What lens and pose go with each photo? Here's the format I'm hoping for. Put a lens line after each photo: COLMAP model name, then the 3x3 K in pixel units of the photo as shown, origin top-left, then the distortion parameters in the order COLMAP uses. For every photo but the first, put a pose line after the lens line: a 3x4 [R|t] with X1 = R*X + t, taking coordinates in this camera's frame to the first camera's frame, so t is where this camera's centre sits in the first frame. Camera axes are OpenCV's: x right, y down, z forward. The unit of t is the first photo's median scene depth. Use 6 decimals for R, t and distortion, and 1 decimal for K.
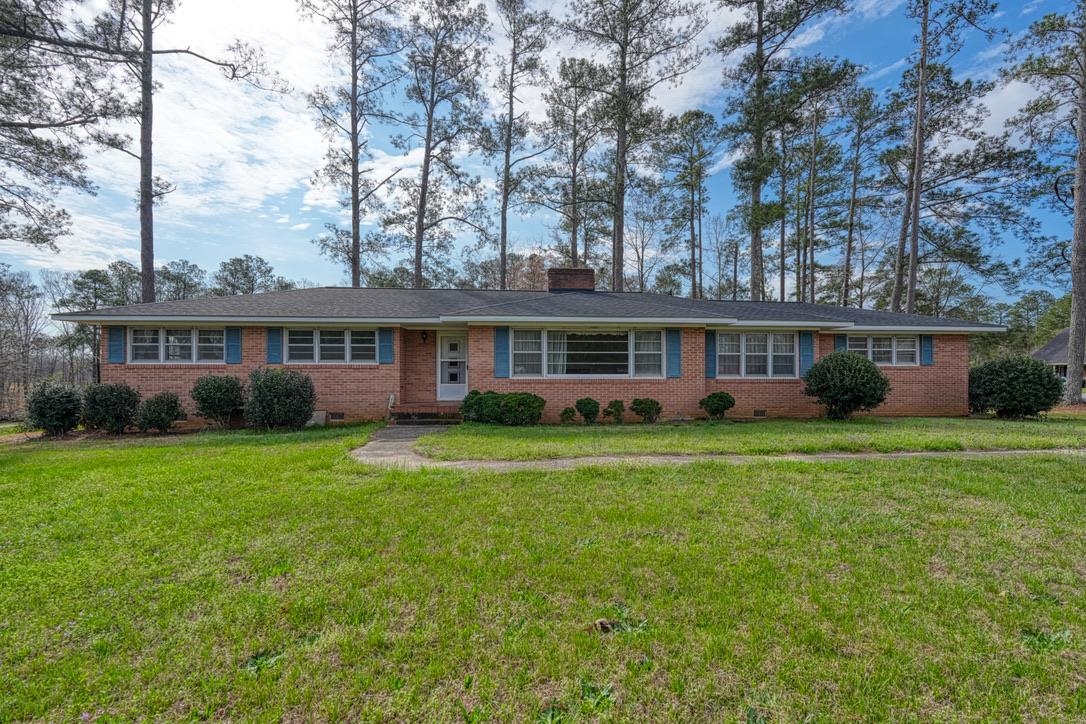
lens RADIAL K [[473.2, 0, 543.7], [0, 473.2, 360.0], [0, 0, 1]] dist [0.002111, 0.000945]
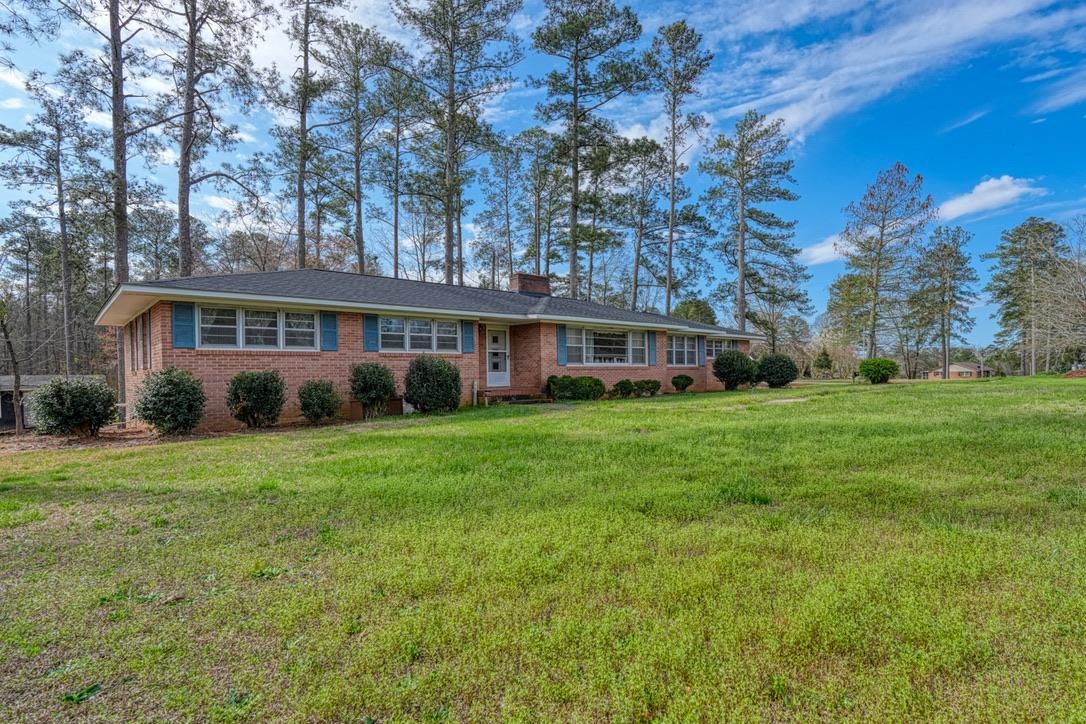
lens RADIAL K [[473.2, 0, 523.2], [0, 473.2, 369.8], [0, 0, 1]] dist [0.002111, 0.000945]
pose [[0.845199, -0.005918, 0.534420, -0.817873], [-0.019053, 0.998969, 0.041195, -0.000712], [-0.534113, -0.045000, 0.844215, -0.013205]]
